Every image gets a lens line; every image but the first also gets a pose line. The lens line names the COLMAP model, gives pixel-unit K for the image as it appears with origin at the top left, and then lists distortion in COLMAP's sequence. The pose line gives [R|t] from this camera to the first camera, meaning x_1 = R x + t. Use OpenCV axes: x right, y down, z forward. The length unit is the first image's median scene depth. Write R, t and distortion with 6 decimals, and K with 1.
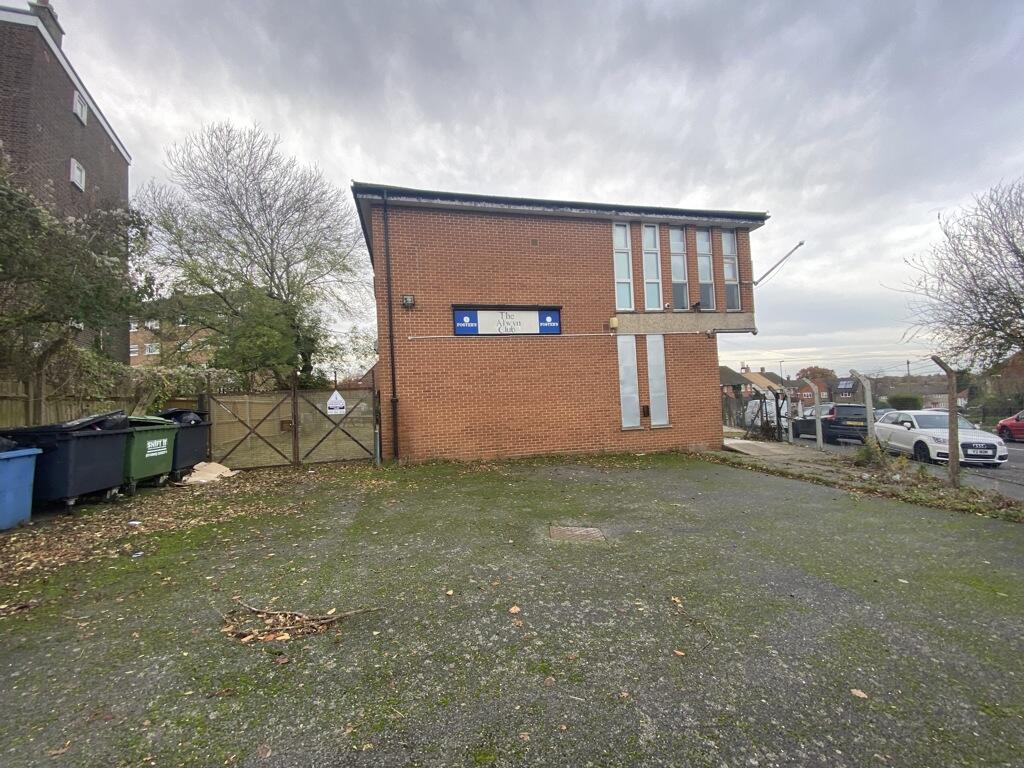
lens RADIAL K [[414.1, 0, 512.0], [0, 414.1, 384.0], [0, 0, 1]] dist [-0.002034, -0.000232]
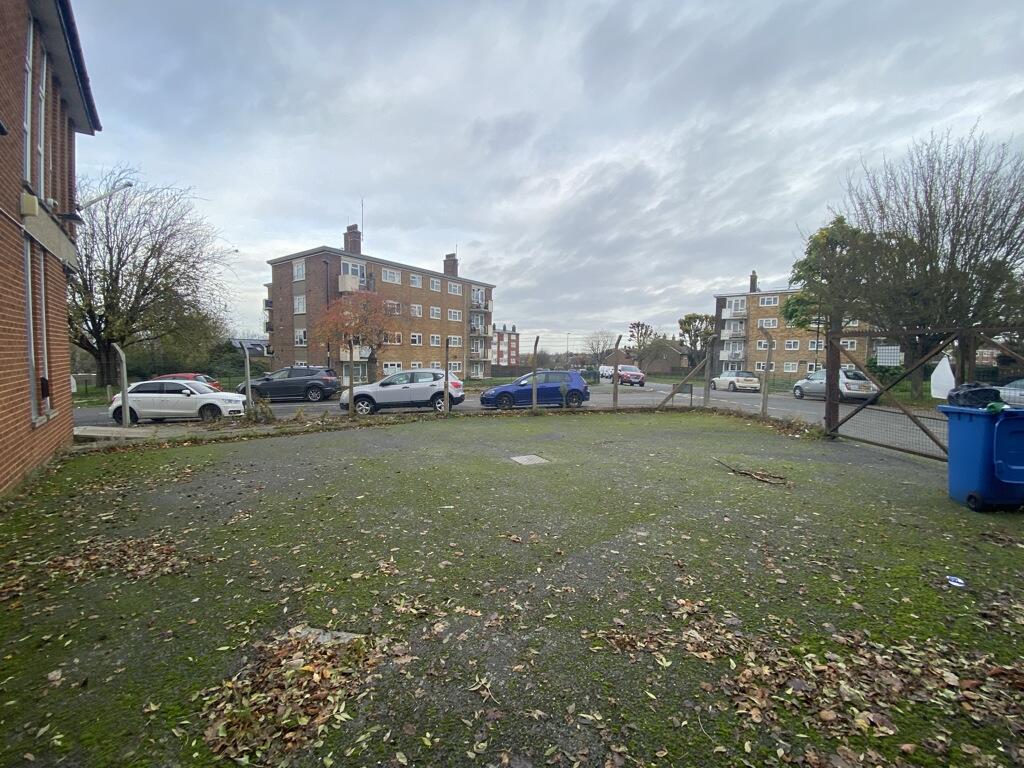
lens RADIAL K [[414.1, 0, 512.0], [0, 414.1, 384.0], [0, 0, 1]] dist [-0.002034, -0.000232]
pose [[-0.440225, -0.024423, 0.897555, -0.981543], [-0.017871, 0.999670, 0.018437, 0.092715], [-0.897710, -0.007923, -0.440517, 1.603645]]
